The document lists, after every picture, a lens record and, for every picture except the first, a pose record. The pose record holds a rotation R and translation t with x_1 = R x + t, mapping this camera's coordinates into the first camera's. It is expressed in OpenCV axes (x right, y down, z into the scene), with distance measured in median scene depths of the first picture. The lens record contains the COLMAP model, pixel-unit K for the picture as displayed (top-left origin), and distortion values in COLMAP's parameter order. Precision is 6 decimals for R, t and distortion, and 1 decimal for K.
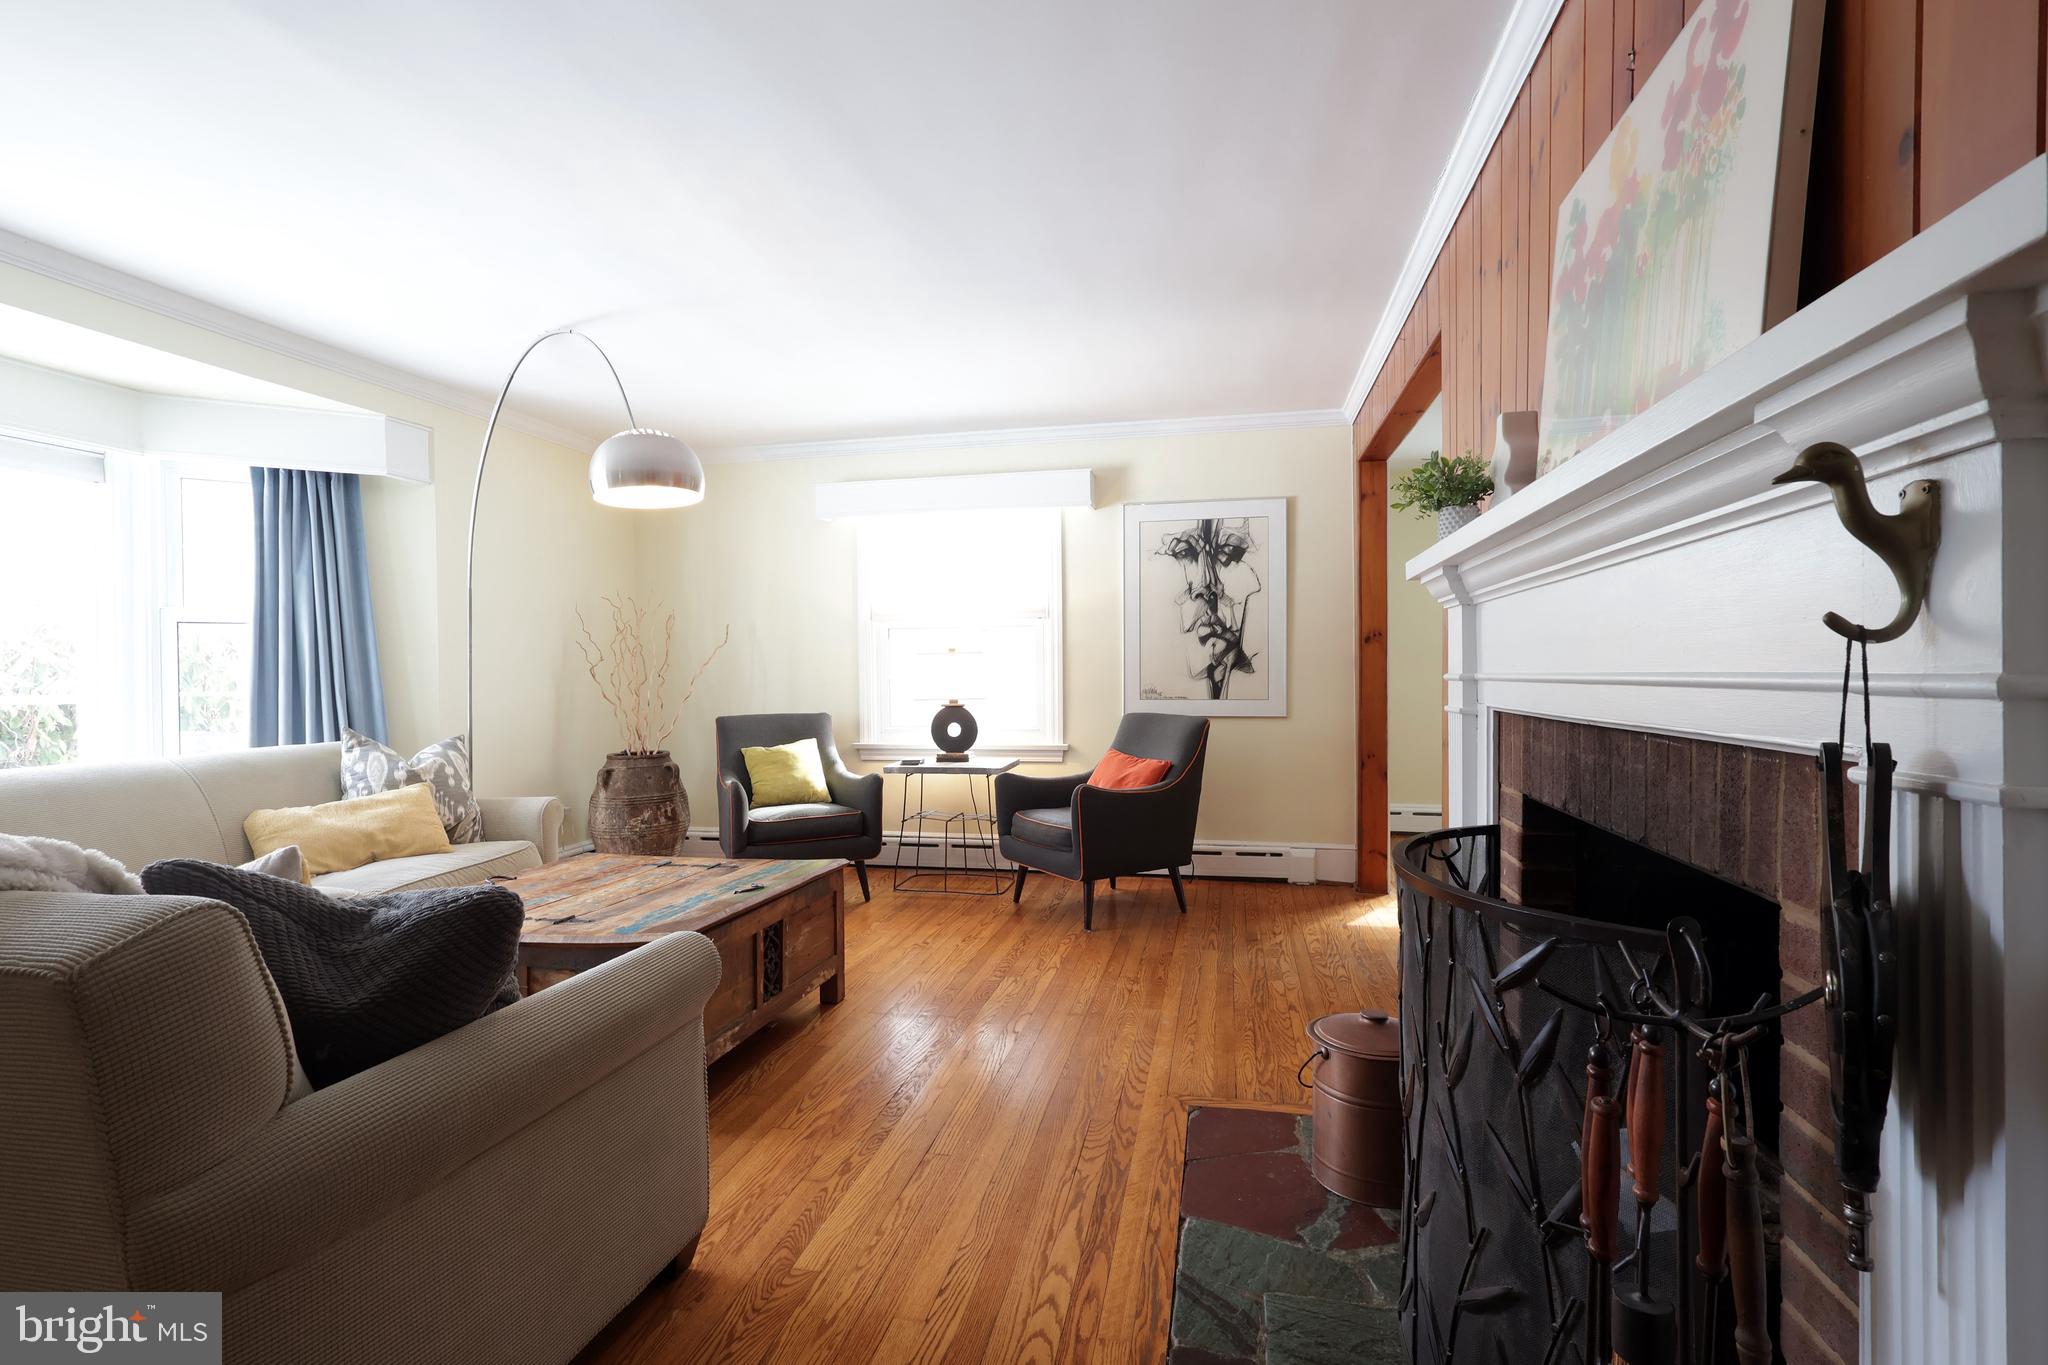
lens RADIAL K [[956.5, 0, 1029.2], [0, 956.5, 677.2], [0, 0, 1]] dist [0.003877, 0.000093]
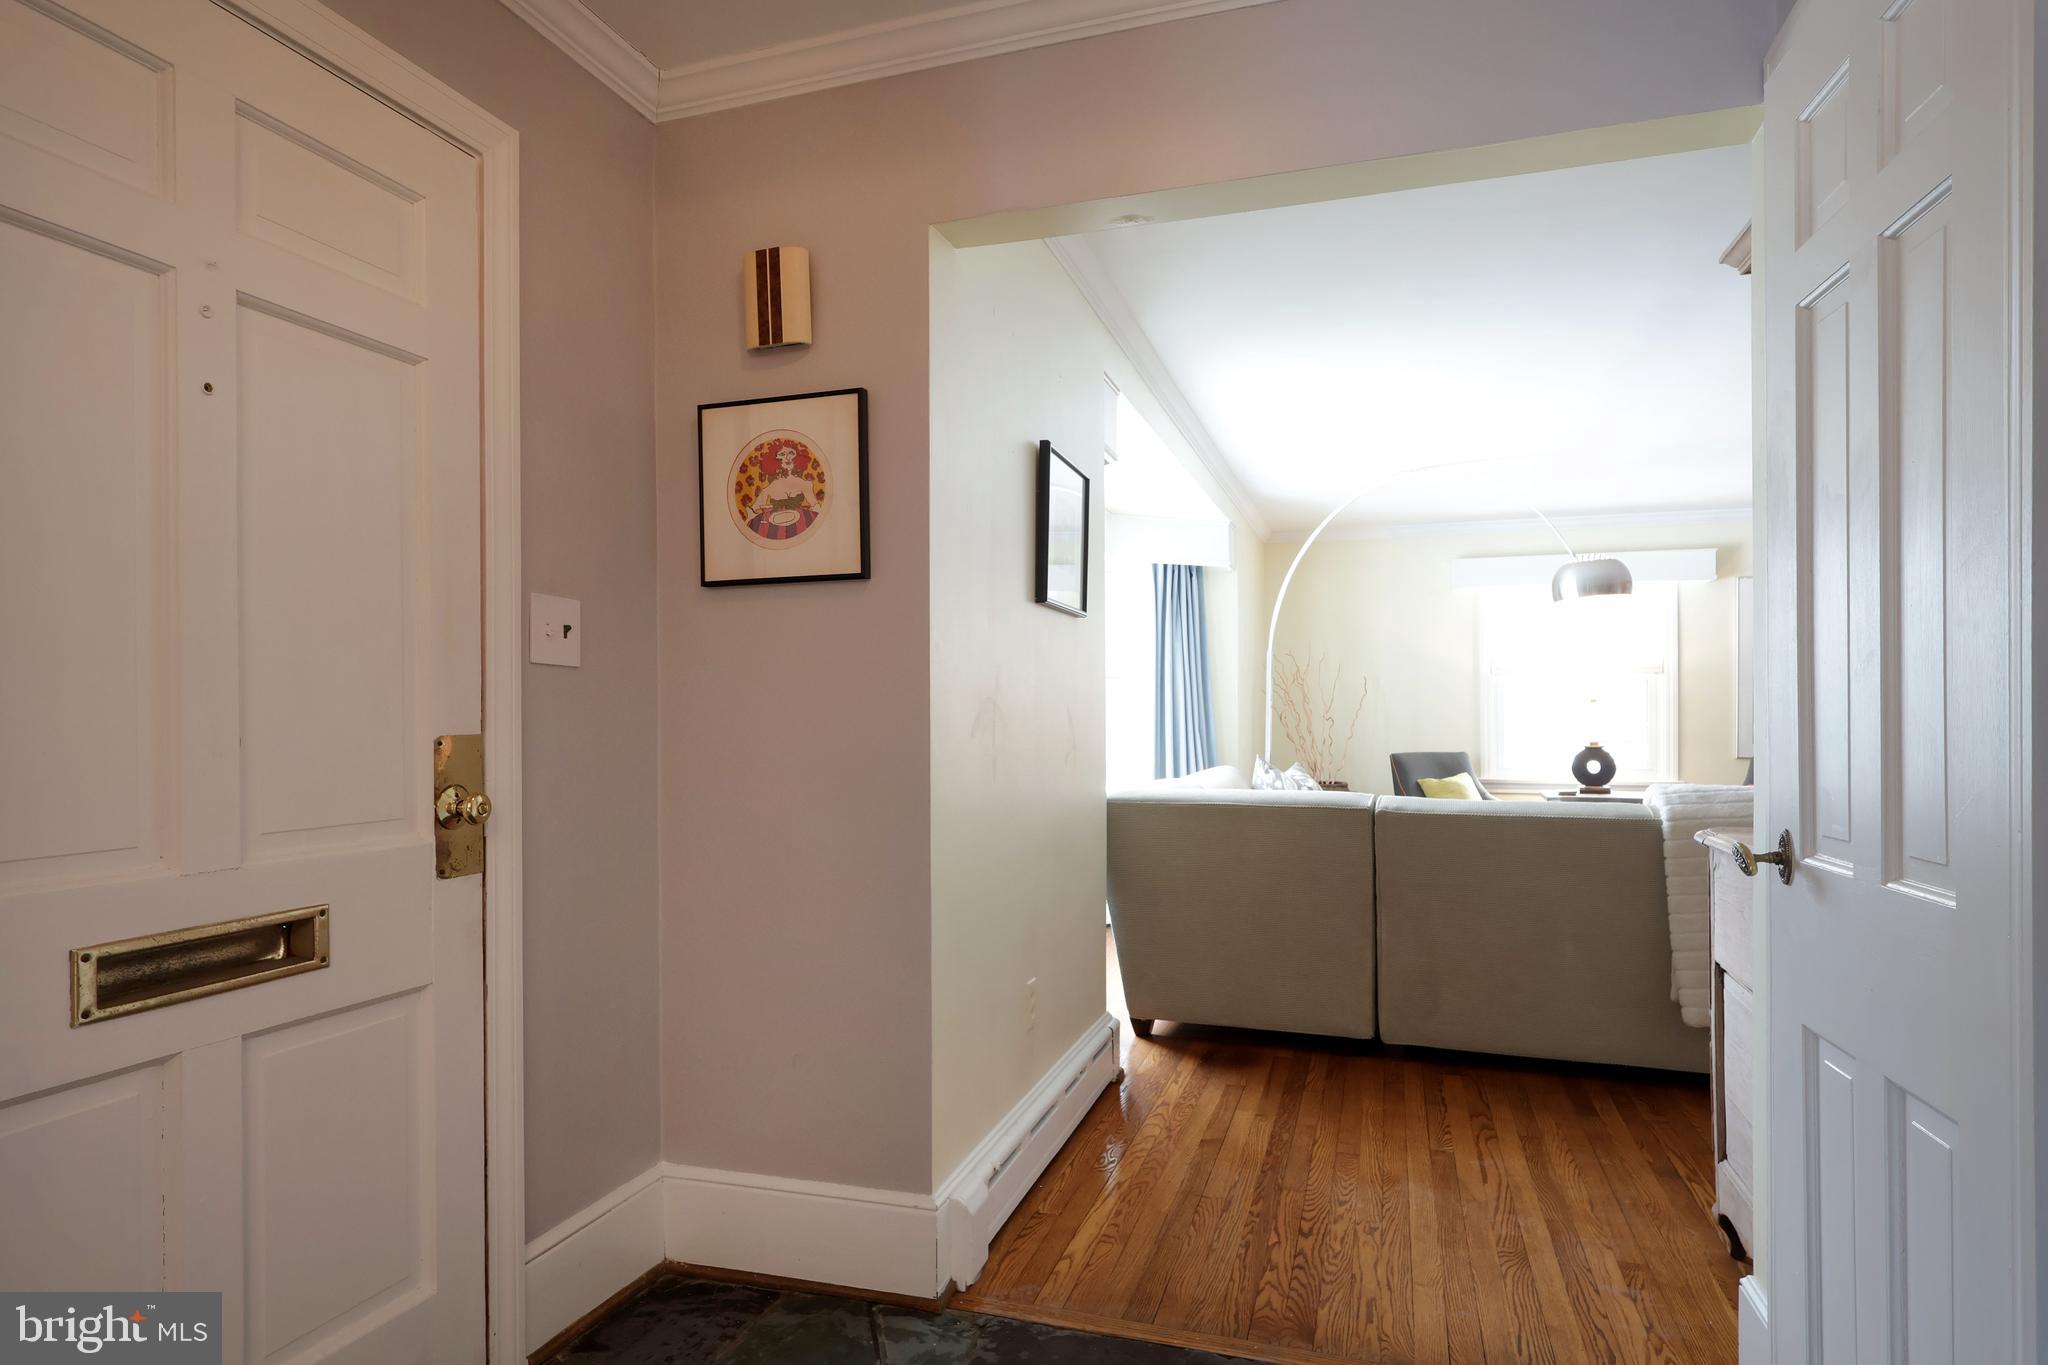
lens RADIAL K [[1127.3, 0, 1053.1], [0, 1127.3, 715.2], [0, 0, 1]] dist [-0.002790, -0.000335]
pose [[0.995928, 0.009439, -0.089658, -0.628065], [-0.009802, 0.999945, -0.003610, 0.001787], [0.089619, 0.004474, 0.995966, -0.465083]]
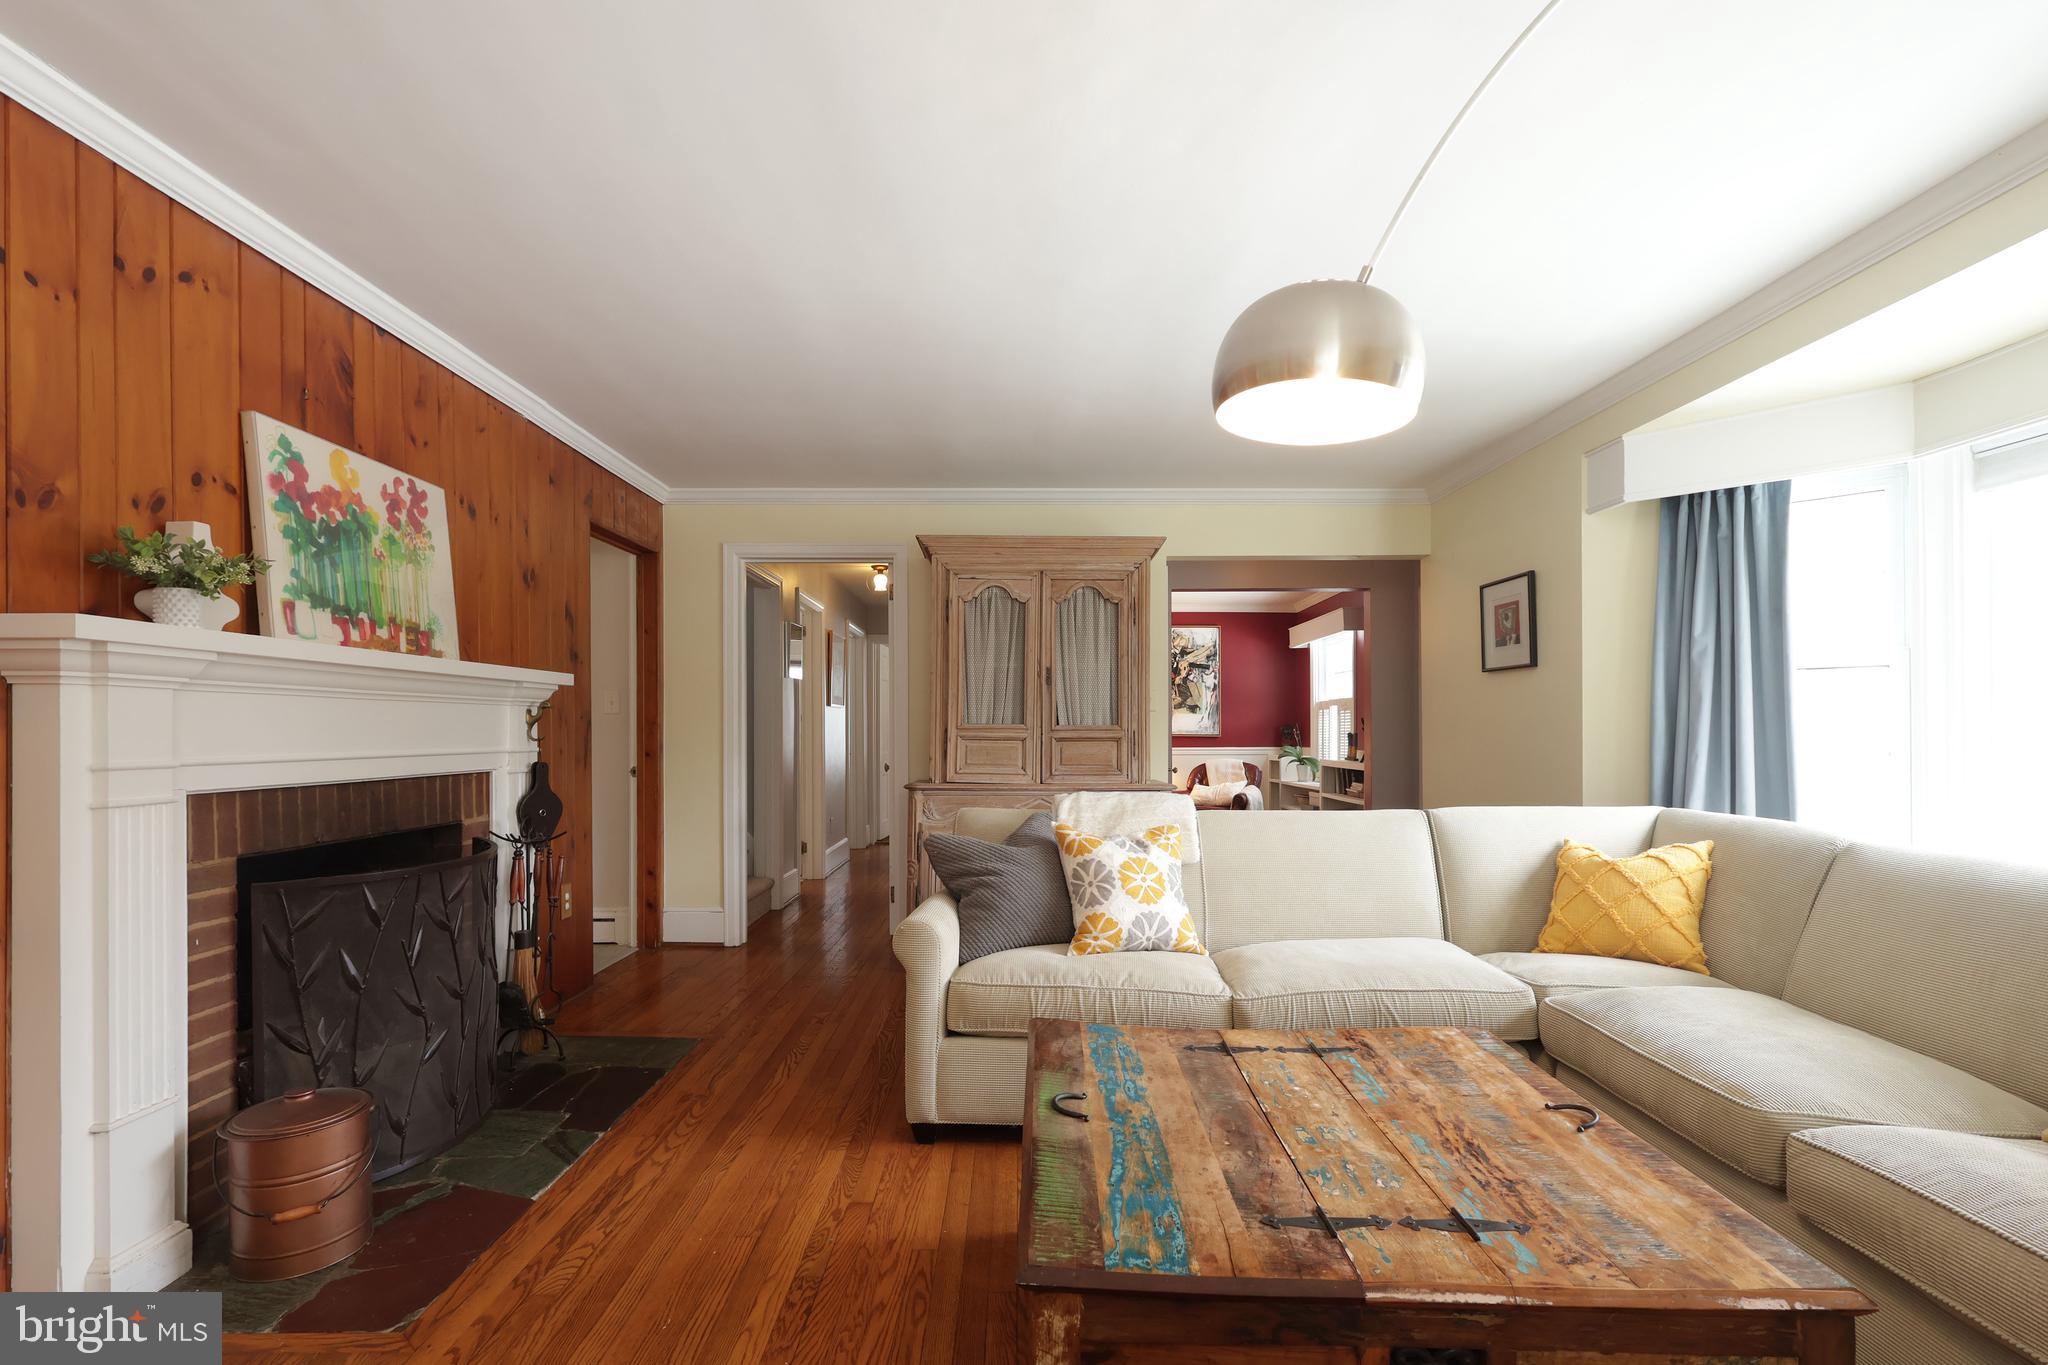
lens RADIAL K [[956.5, 0, 1020.9], [0, 956.5, 725.4], [0, 0, 1]] dist [0.003877, 0.000093]
pose [[-0.979201, 0.011640, -0.202560, -0.077049], [0.011000, 0.999930, 0.004285, -0.013552], [0.202596, 0.001968, -0.979260, 0.877533]]
